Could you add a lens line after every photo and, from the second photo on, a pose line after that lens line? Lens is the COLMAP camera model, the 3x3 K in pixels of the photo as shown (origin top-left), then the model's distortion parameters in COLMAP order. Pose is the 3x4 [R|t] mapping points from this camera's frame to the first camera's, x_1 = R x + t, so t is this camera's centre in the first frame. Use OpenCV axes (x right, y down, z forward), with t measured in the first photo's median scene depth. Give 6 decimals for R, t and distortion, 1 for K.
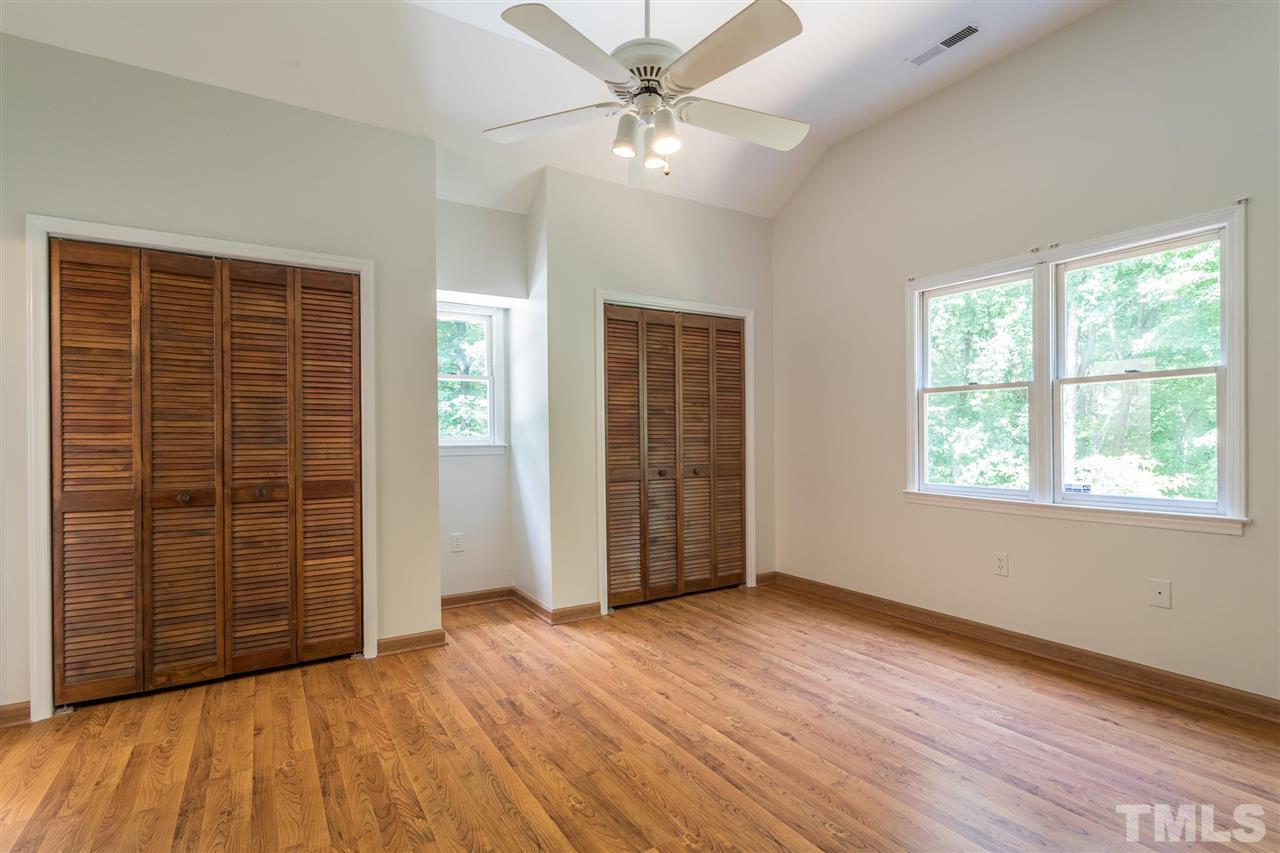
lens RADIAL K [[604.9, 0, 649.7], [0, 604.9, 425.8], [0, 0, 1]] dist [-0.000053, 0.000974]
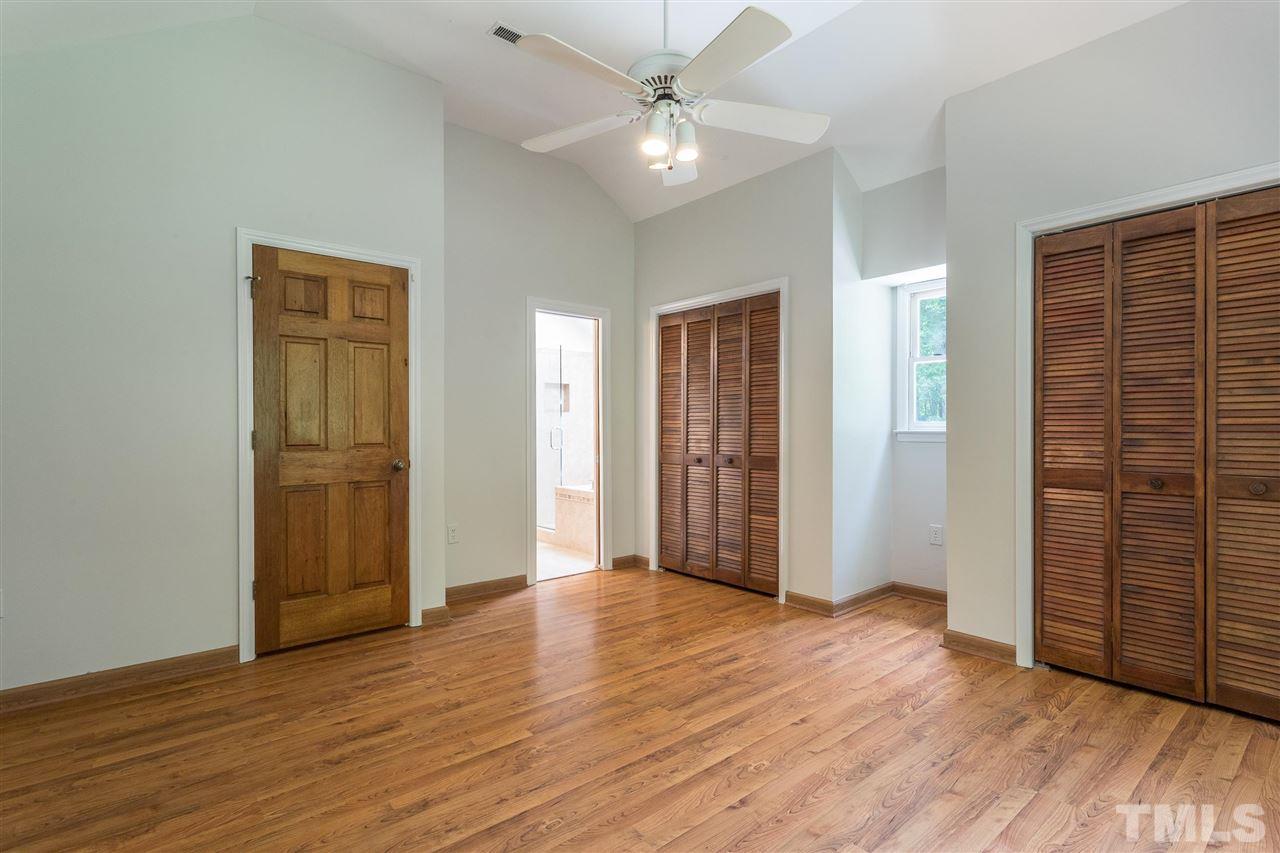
lens RADIAL K [[604.9, 0, 649.7], [0, 604.9, 425.8], [0, 0, 1]] dist [-0.000053, 0.000974]
pose [[0.161151, 0.008126, -0.986896, 0.757655], [0.022842, 0.999668, 0.011961, 0.002648], [0.986665, -0.024470, 0.160912, 0.586818]]
